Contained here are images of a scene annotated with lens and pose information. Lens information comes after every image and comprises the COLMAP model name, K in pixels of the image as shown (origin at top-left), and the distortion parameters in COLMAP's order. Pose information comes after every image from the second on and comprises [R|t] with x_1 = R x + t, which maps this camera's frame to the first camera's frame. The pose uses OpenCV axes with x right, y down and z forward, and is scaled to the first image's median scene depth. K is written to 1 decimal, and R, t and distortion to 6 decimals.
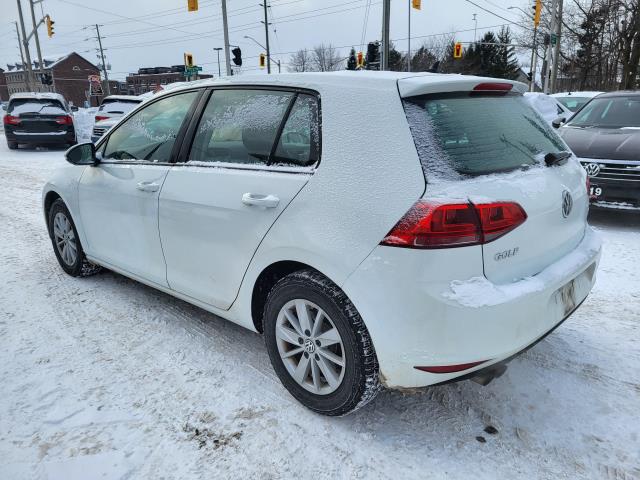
lens RADIAL K [[489.1, 0, 323.2], [0, 489.1, 240.2], [0, 0, 1]] dist [0.053625, -0.015455]
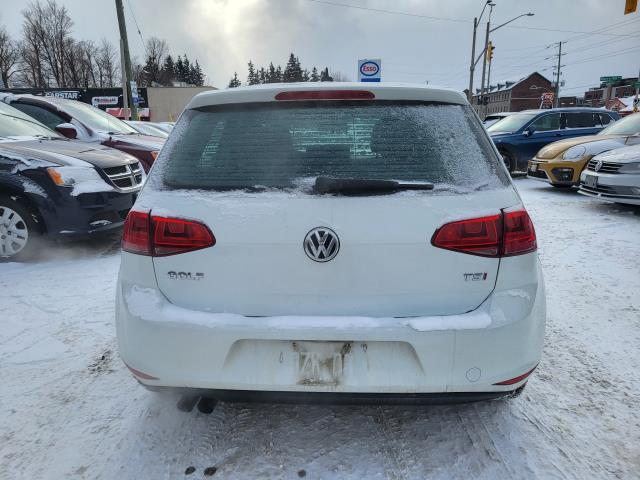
lens RADIAL K [[489.1, 0, 323.6], [0, 489.1, 245.5], [0, 0, 1]] dist [0.053625, -0.015455]
pose [[0.640766, 0.183133, -0.745574, 0.125654], [-0.199877, 0.977437, 0.068306, -0.014737], [0.741261, 0.105255, 0.662913, 0.059191]]
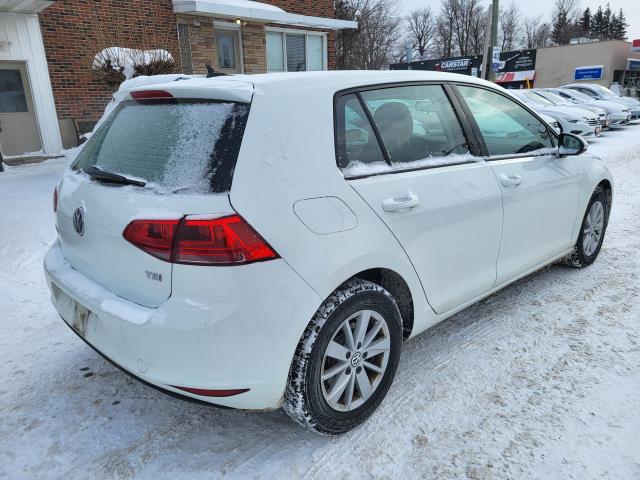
lens RADIAL K [[489.1, 0, 319.6], [0, 489.1, 235.9], [0, 0, 1]] dist [0.053625, -0.015455]
pose [[-0.059518, 0.279439, -0.958317, 0.163492], [-0.236495, 0.928740, 0.285502, -0.050520], [0.969808, 0.243629, 0.010809, 0.170898]]
